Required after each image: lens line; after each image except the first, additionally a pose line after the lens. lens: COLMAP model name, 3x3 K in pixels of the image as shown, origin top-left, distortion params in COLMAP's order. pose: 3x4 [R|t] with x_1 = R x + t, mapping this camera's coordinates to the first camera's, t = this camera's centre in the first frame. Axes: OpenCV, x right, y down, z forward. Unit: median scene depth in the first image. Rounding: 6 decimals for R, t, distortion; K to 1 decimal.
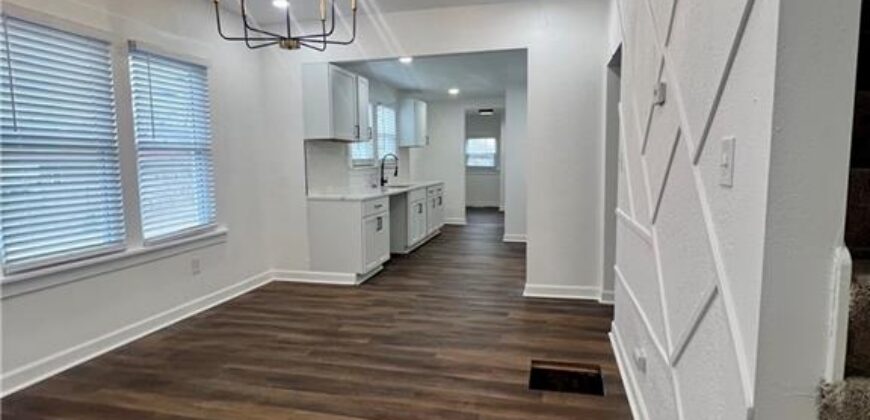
lens RADIAL K [[453.2, 0, 450.1], [0, 453.2, 206.6], [0, 0, 1]] dist [0.000573, -0.000051]
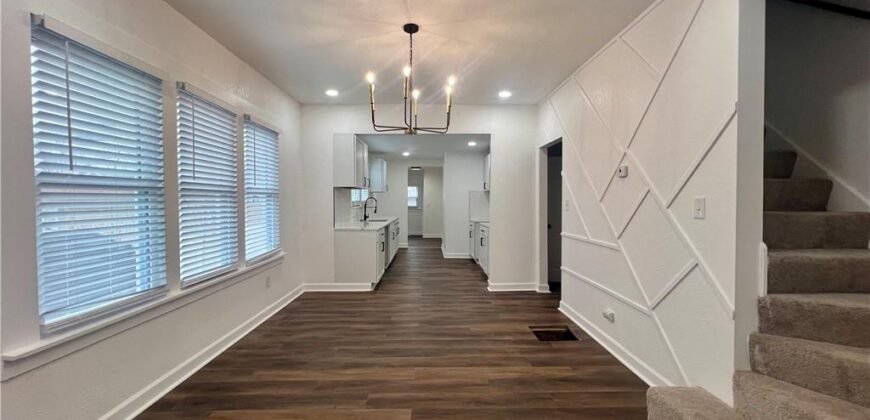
lens RADIAL K [[340.5, 0, 435.0], [0, 340.5, 210.0], [0, 0, 1]] dist [-0.001106, -0.000095]
pose [[0.966503, 0.003644, 0.256630, -0.394777], [0.015890, 0.997131, -0.074003, 0.006217], [-0.256163, 0.075602, 0.963673, -0.107678]]
